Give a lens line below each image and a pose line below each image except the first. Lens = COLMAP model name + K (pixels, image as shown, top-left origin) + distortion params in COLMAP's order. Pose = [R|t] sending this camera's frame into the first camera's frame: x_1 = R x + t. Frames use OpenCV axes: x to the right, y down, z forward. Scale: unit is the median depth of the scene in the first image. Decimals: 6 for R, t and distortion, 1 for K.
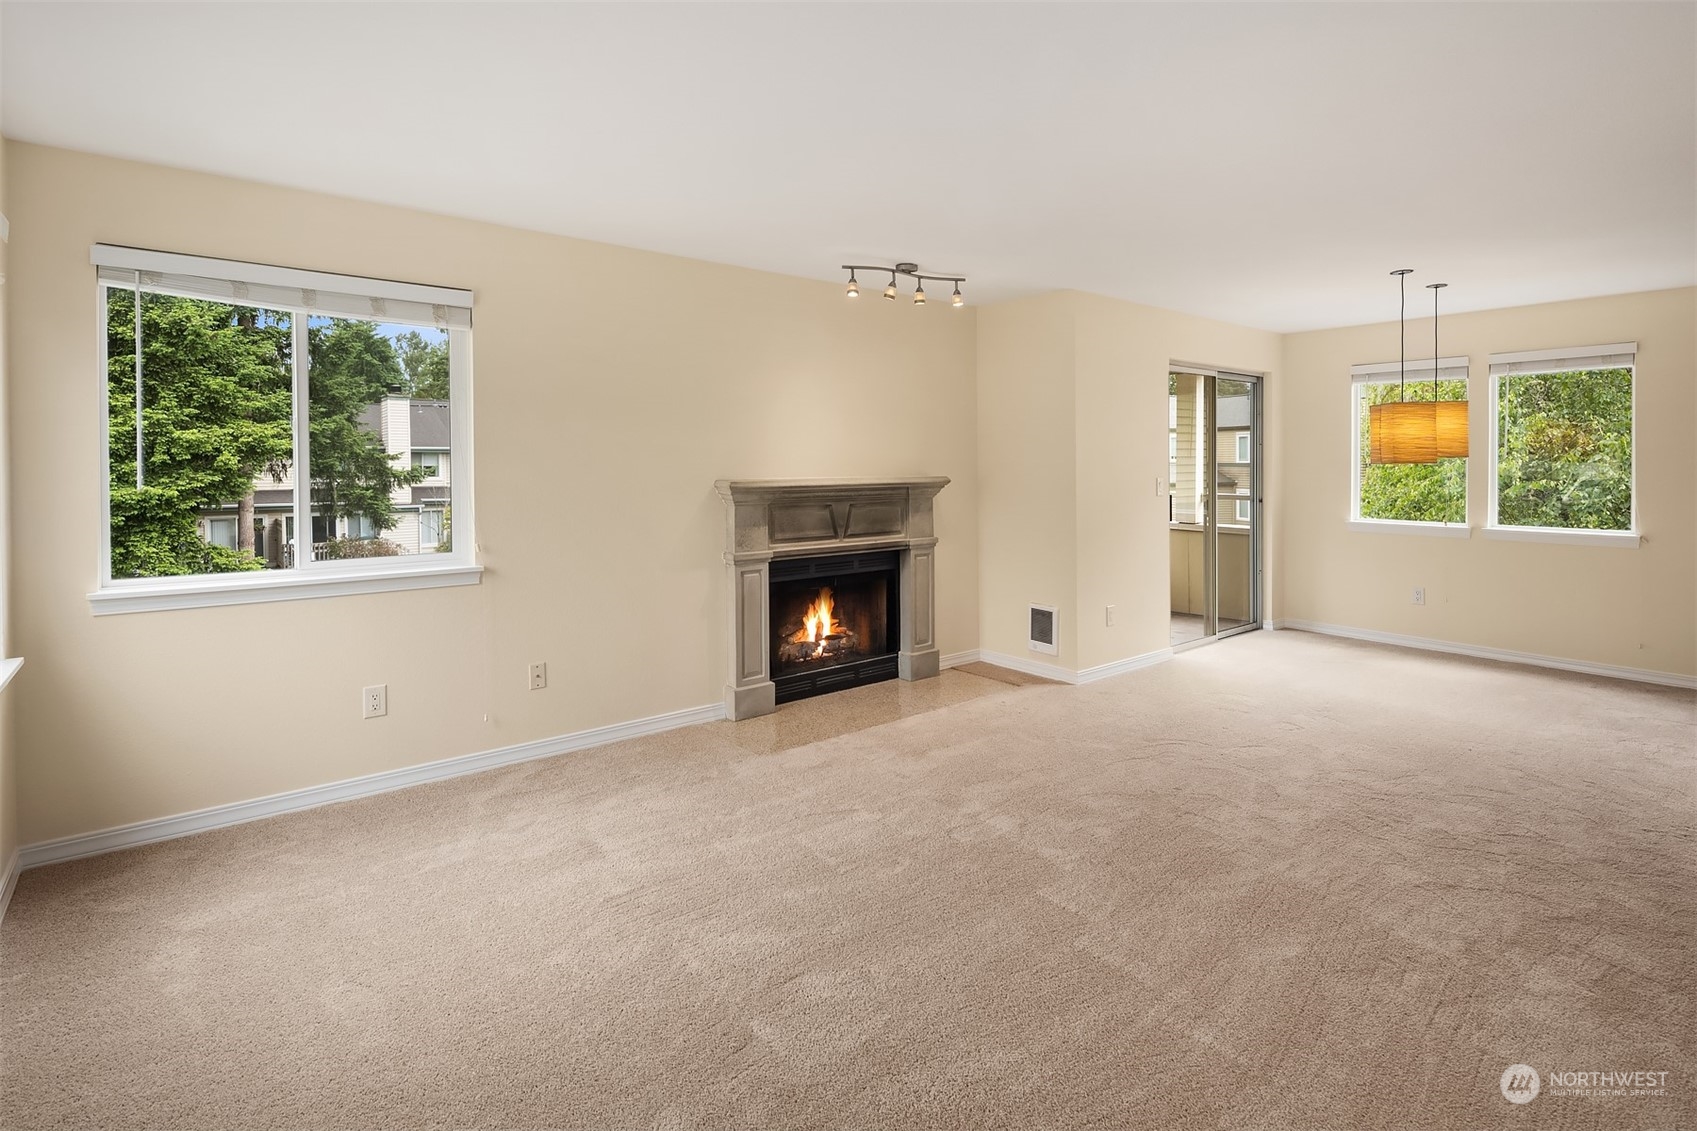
lens RADIAL K [[831.9, 0, 851.3], [0, 831.9, 477.2], [0, 0, 1]] dist [0.003700, -0.000458]
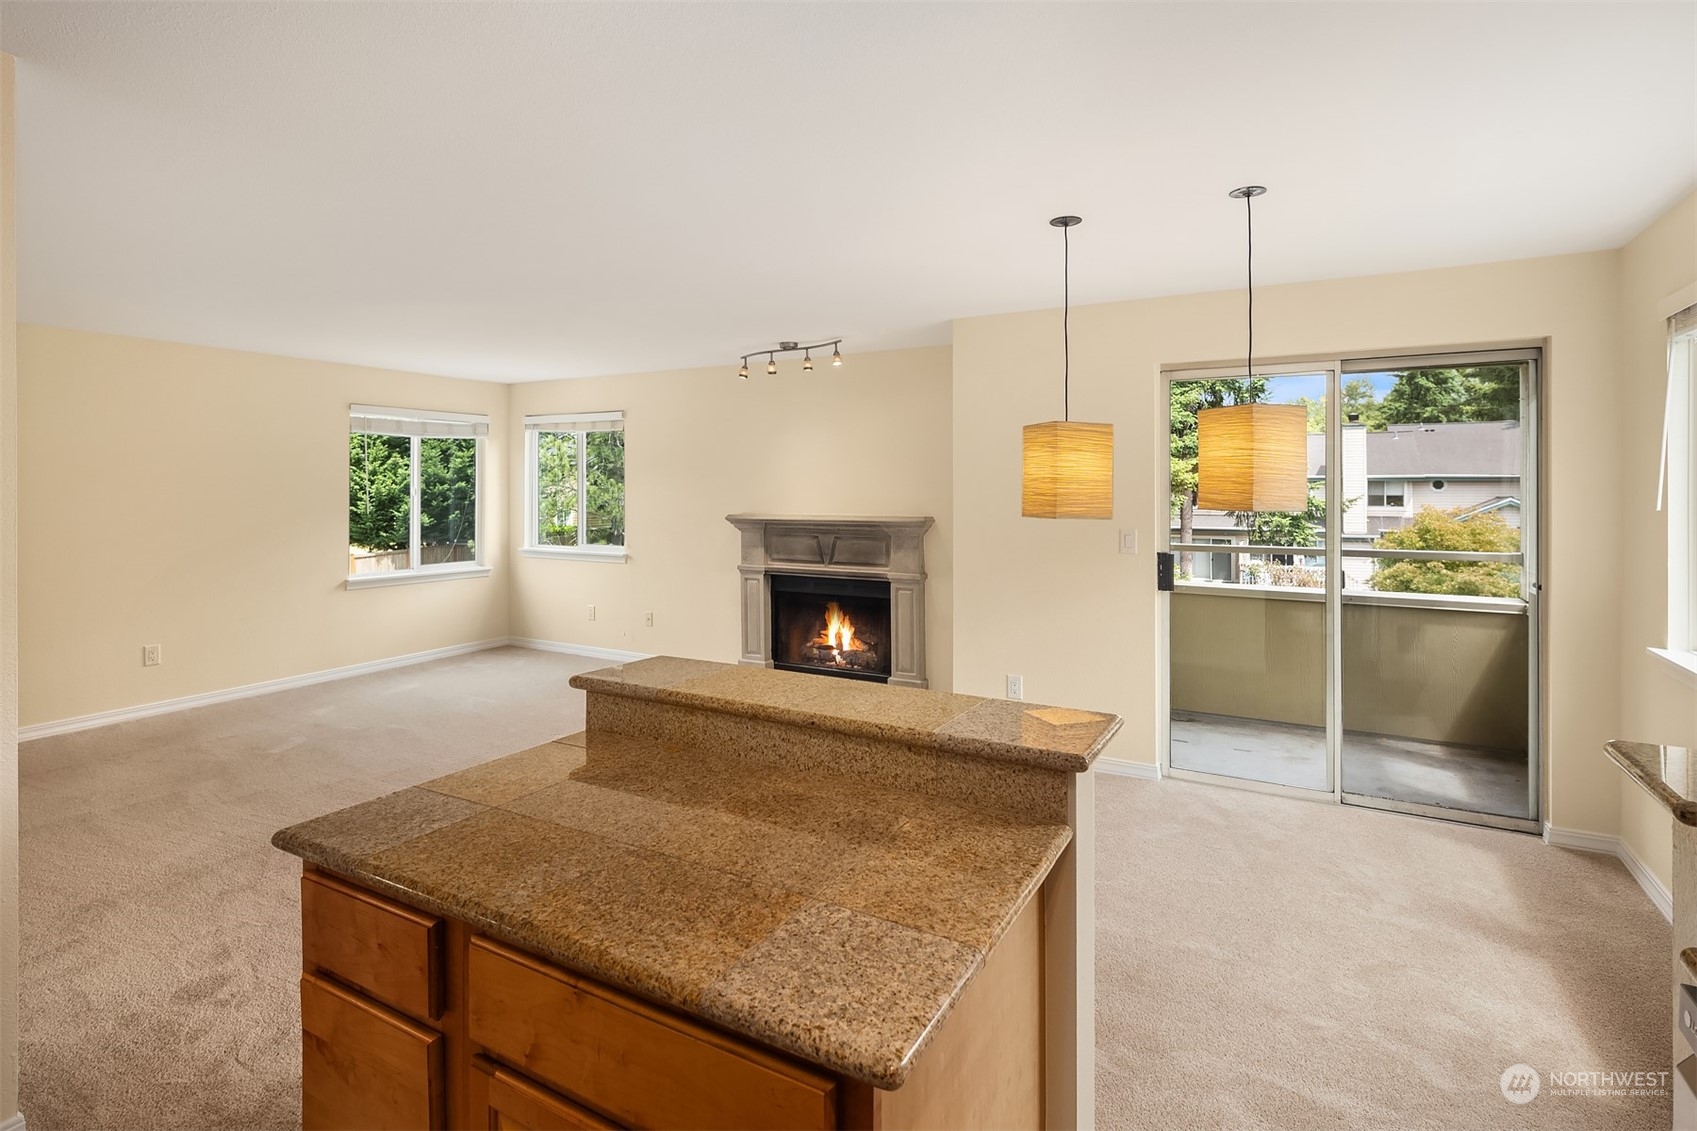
lens RADIAL K [[828.5, 0, 847.5], [0, 828.5, 483.1], [0, 0, 1]] dist [0.004526, -0.005987]
pose [[0.363966, -0.005561, -0.931396, 1.080290], [-0.018005, 0.999753, -0.013005, -0.028951], [0.931238, 0.021503, 0.363776, 0.553424]]
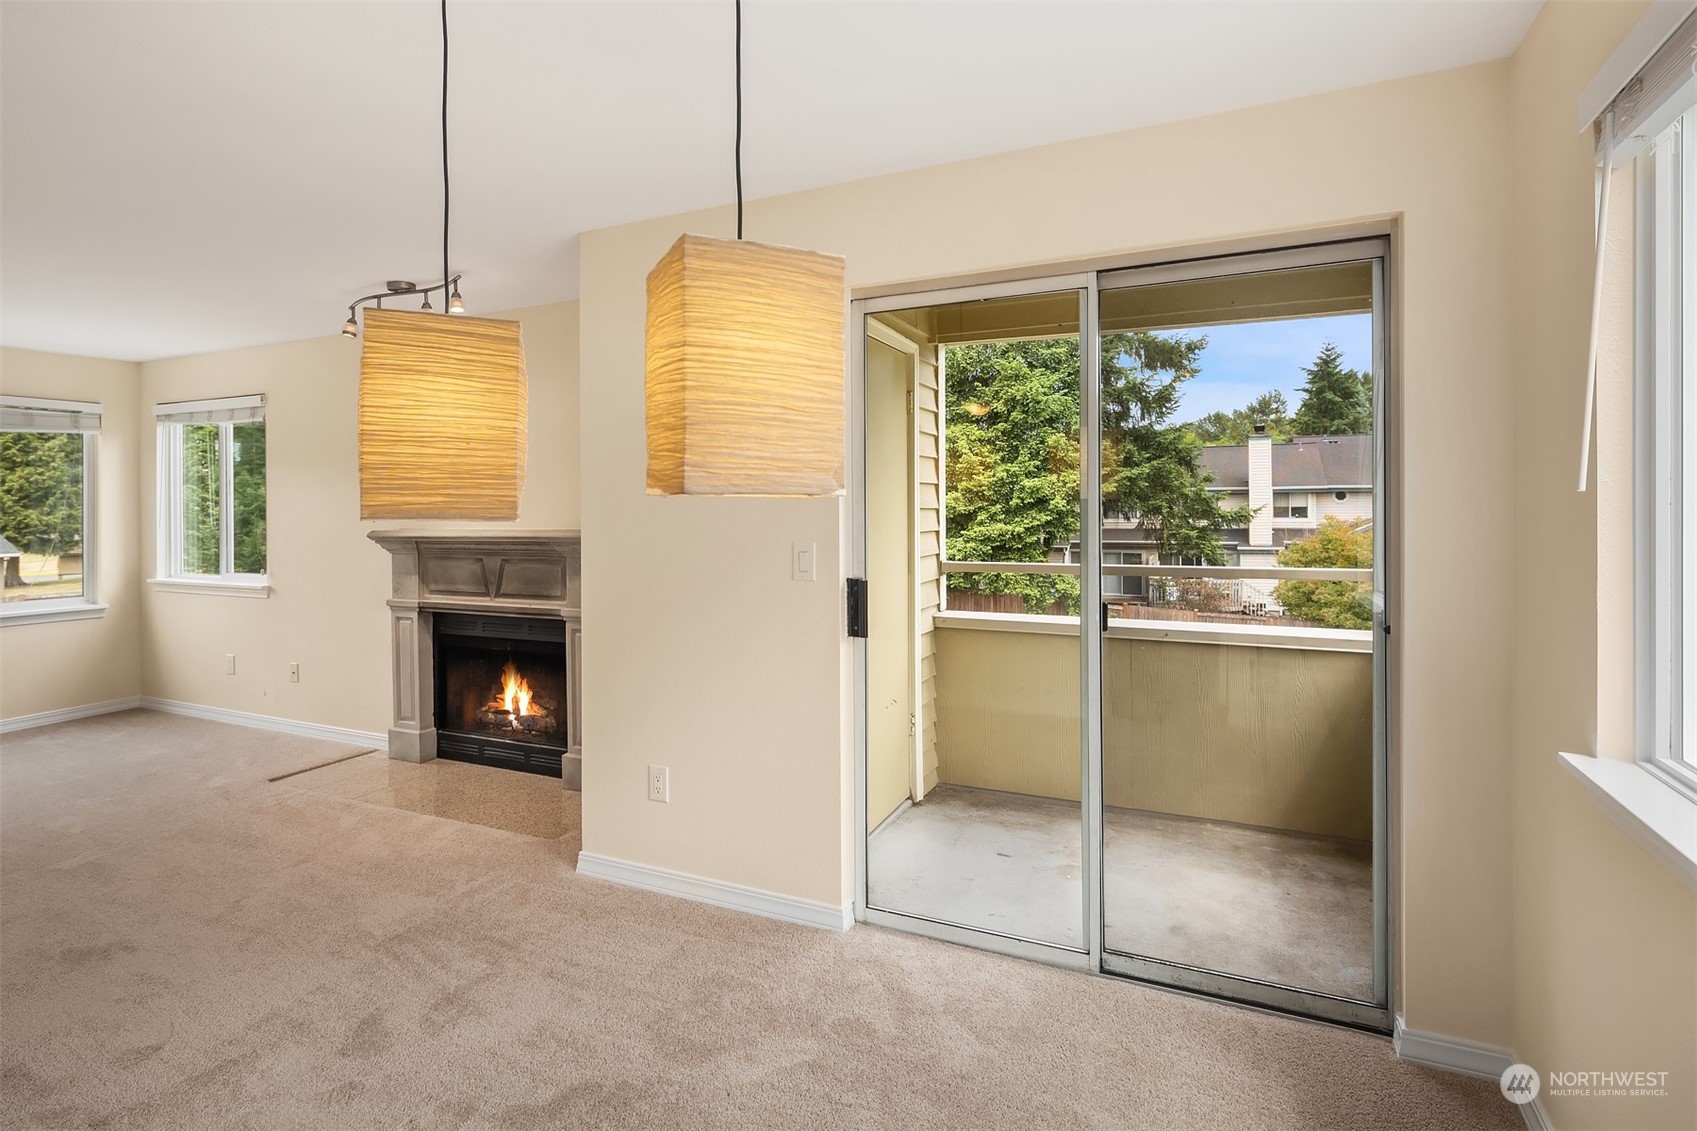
lens RADIAL K [[836.5, 0, 849.7], [0, 836.5, 508.7], [0, 0, 1]] dist [-0.002187, -0.000508]
pose [[0.438533, -0.000835, -0.898715, 0.912172], [-0.007896, 0.999957, -0.004782, -0.018669], [0.898680, 0.009194, 0.438508, 0.903289]]
